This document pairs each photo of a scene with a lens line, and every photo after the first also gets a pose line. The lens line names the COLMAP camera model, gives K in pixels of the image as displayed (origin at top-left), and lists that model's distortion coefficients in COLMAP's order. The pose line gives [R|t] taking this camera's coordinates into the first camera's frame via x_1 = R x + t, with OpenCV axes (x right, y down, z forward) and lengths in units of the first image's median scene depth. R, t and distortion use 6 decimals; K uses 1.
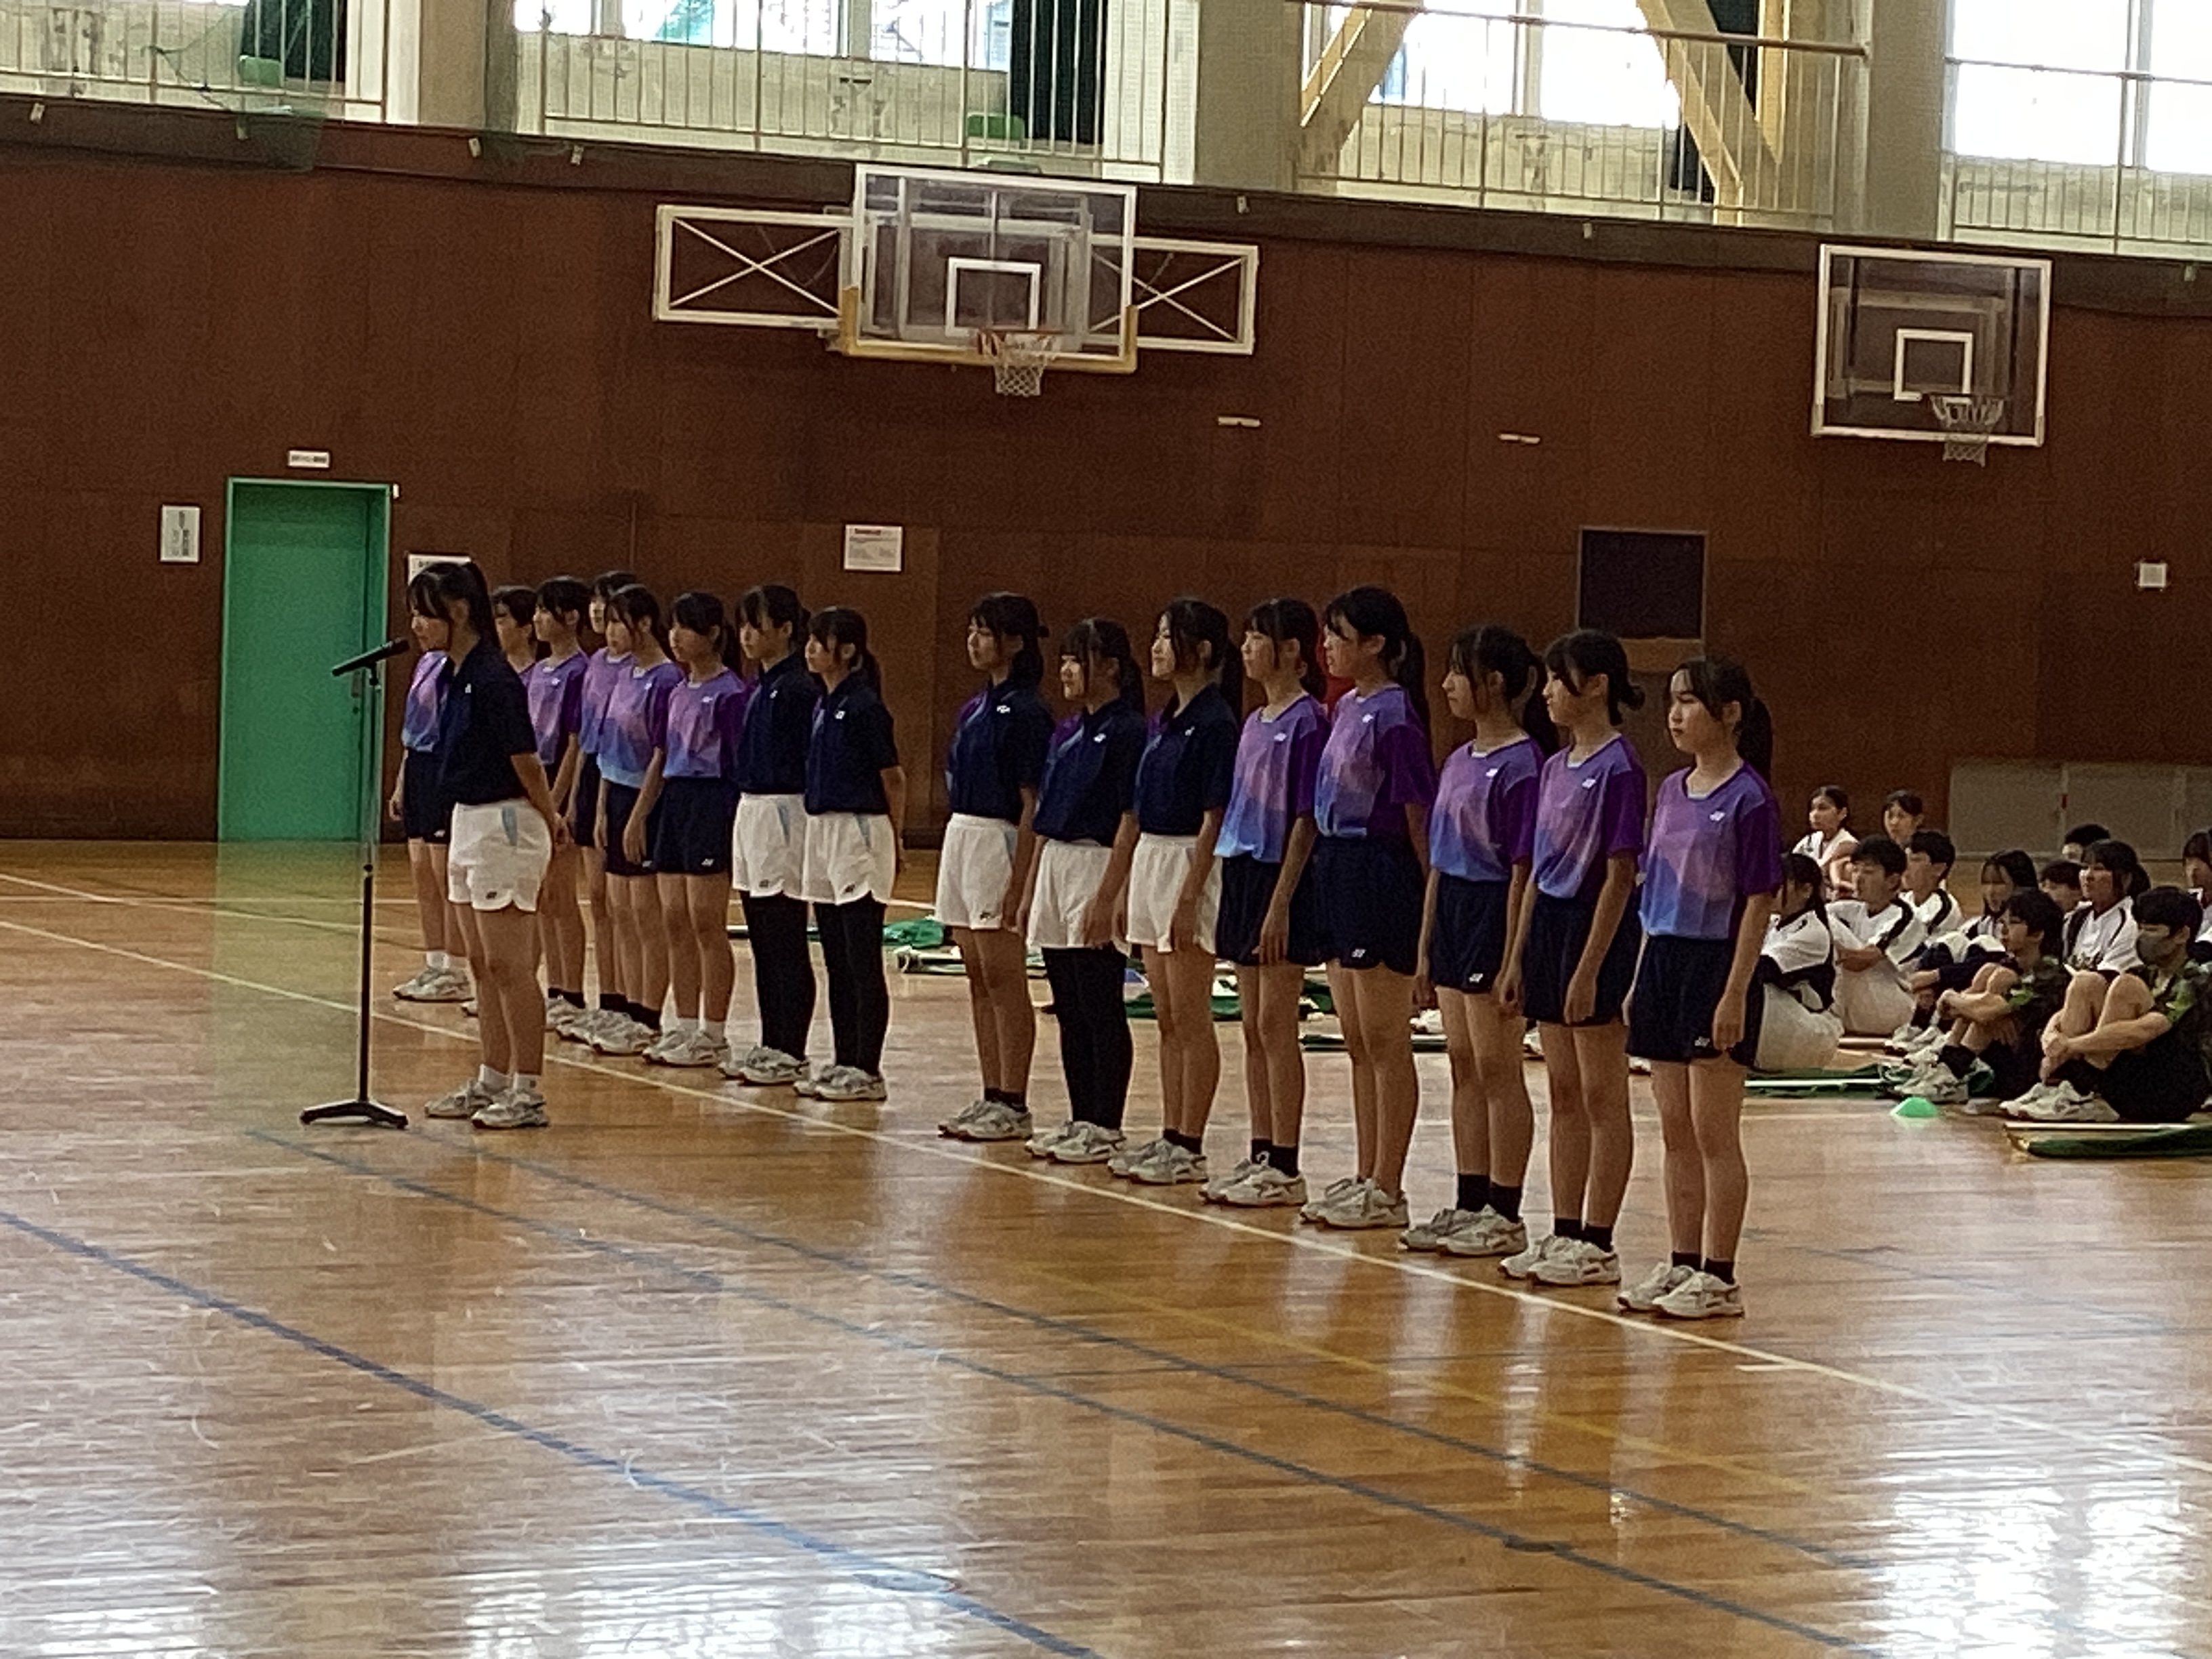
lens RADIAL K [[5486.3, 0, 1106.0], [0, 5486.3, 829.5], [0, 0, 1]] dist [-0.035945, 1.519414]
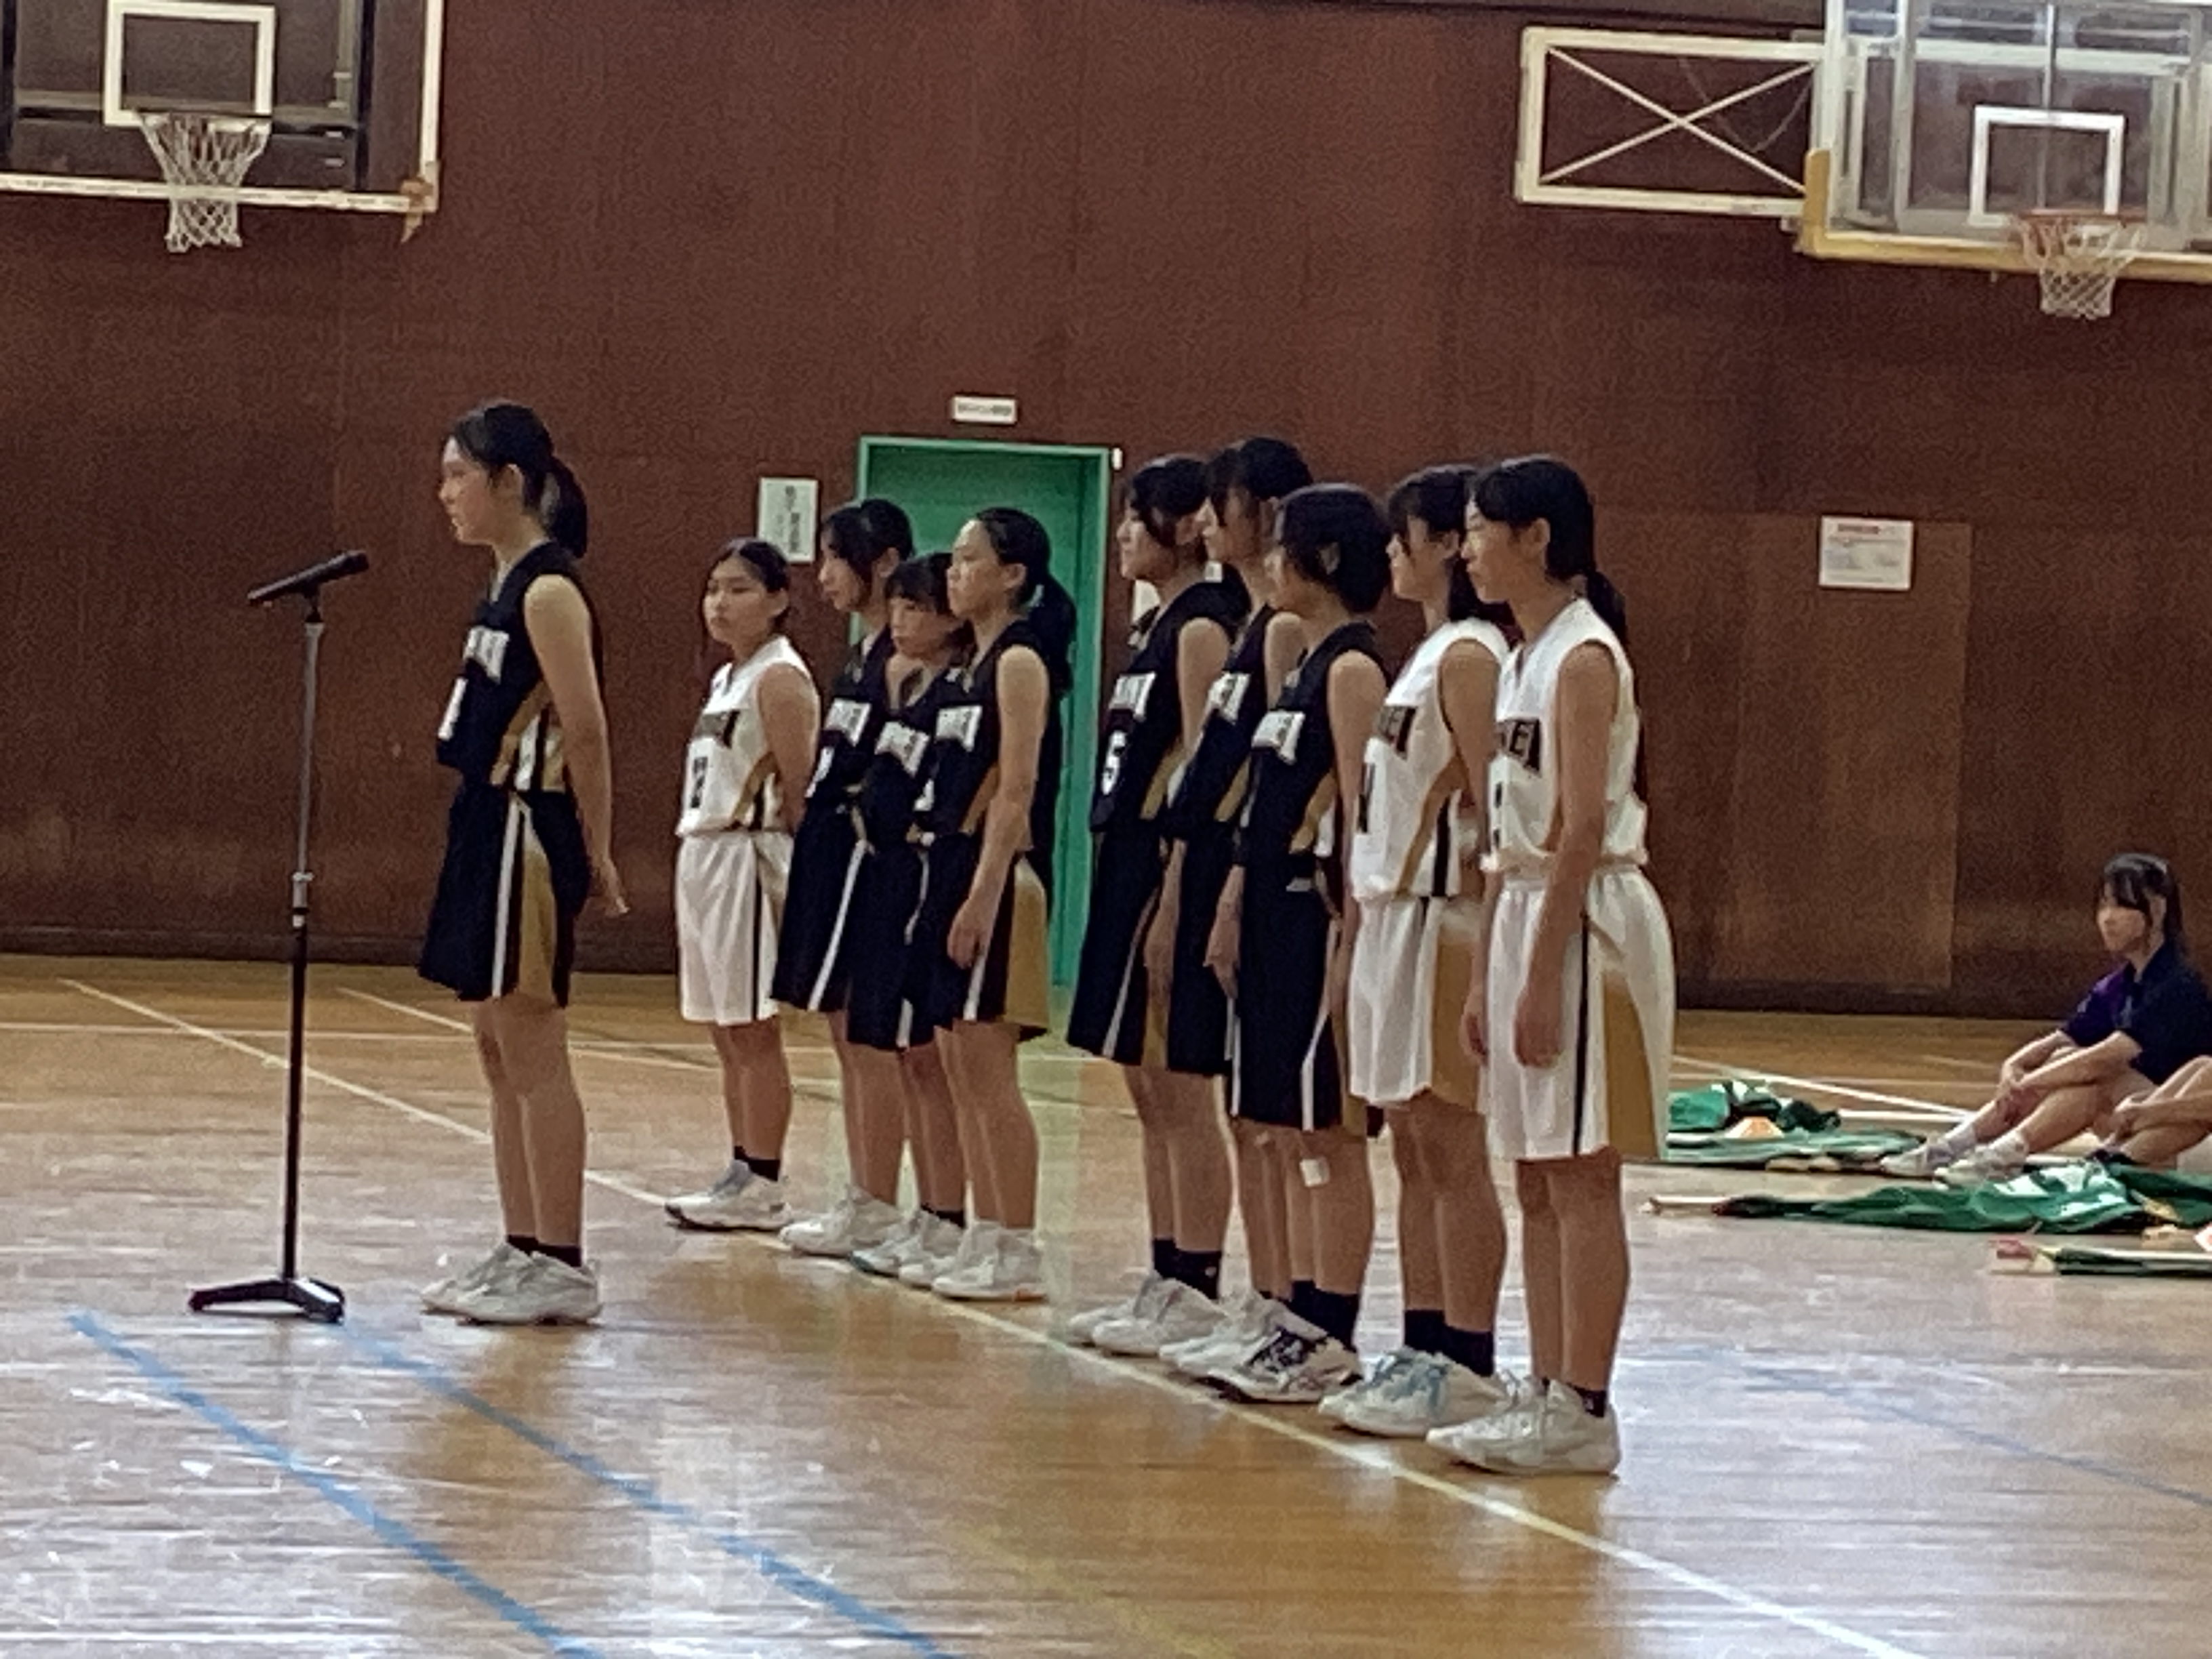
lens RADIAL K [[7907.7, 0, 1106.0], [0, 7907.7, 829.5], [0, 0, 1]] dist [-0.145463, 2.897565]
pose [[0.975353, 0.010755, -0.220386, 0.077929], [-0.017853, 0.999383, -0.030243, 0.011721], [0.219925, 0.033432, 0.974944, 0.065800]]
